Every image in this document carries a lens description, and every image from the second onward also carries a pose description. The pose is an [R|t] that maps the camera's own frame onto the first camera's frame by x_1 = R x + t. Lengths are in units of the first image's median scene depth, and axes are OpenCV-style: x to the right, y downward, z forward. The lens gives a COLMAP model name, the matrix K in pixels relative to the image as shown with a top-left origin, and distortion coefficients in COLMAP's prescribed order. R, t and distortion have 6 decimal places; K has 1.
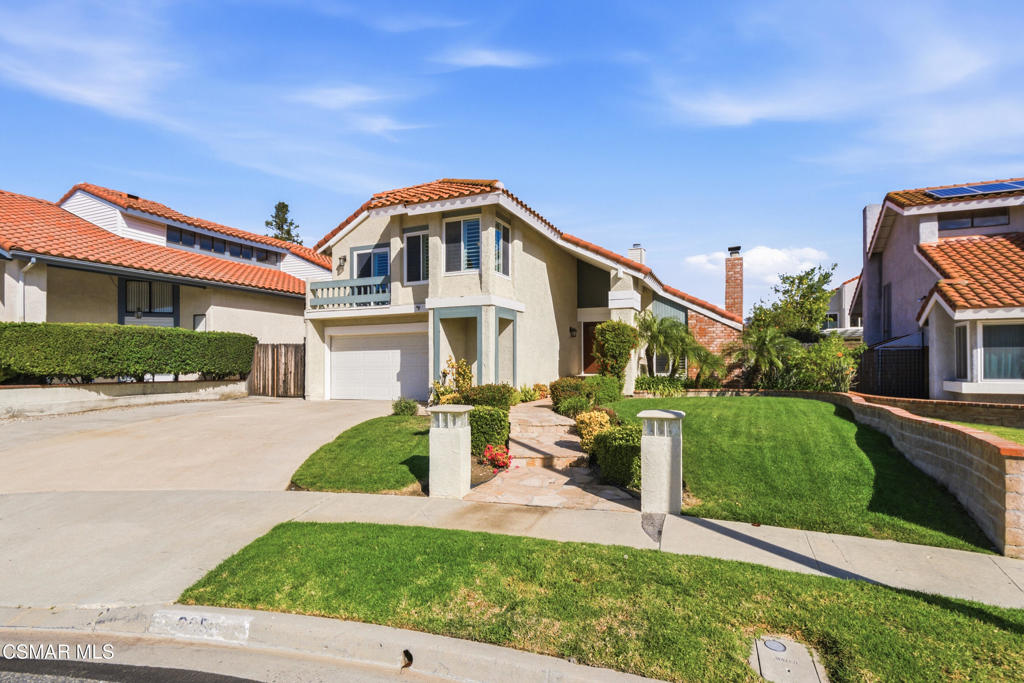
lens RADIAL K [[494.6, 0, 511.4], [0, 494.6, 367.5], [0, 0, 1]] dist [-0.004492, -0.001114]
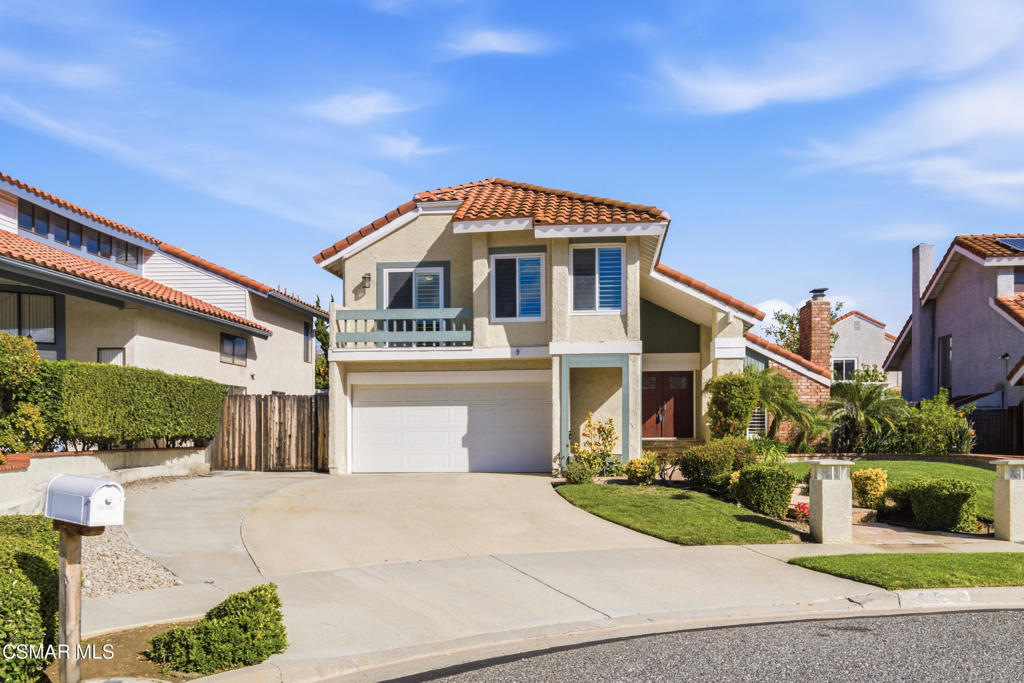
lens RADIAL K [[794.6, 0, 512.5], [0, 794.6, 436.9], [0, 0, 1]] dist [-0.002440, 0.006445]
pose [[0.955777, -0.003050, 0.294075, -0.493998], [0.001708, 0.999987, 0.004818, 0.006374], [-0.294086, -0.004103, 0.955770, -0.174138]]
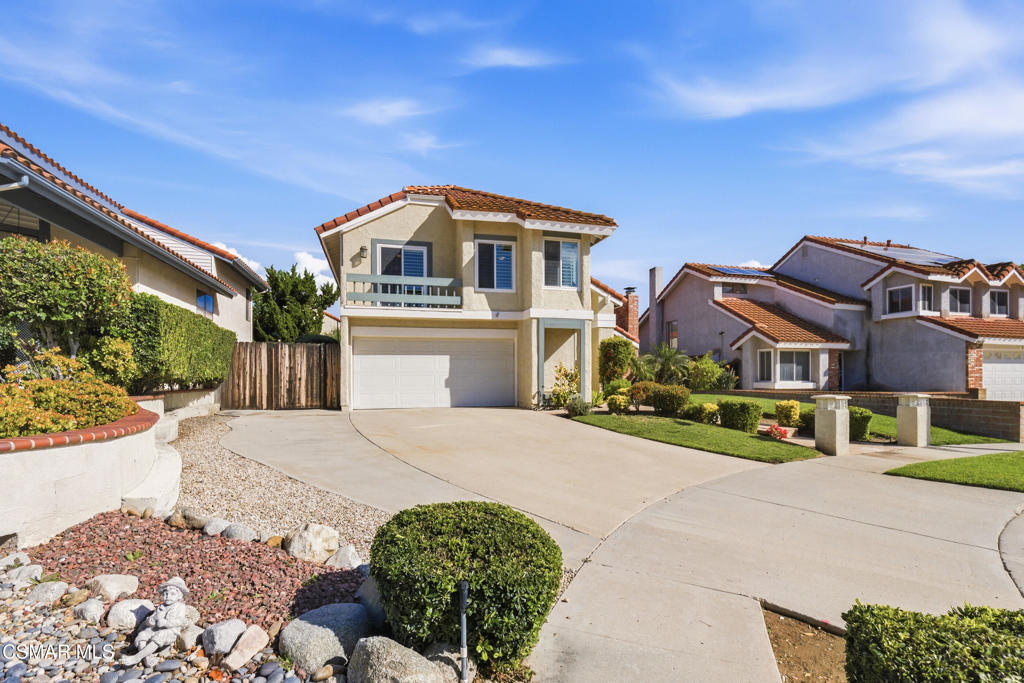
lens RADIAL K [[482.1, 0, 504.3], [0, 482.1, 383.3], [0, 0, 1]] dist [-0.007311, 0.000329]
pose [[0.784807, -0.007324, 0.619697, -0.698377], [0.000443, 0.999937, 0.011257, 0.008673], [-0.619740, -0.008560, 0.784761, 0.175940]]
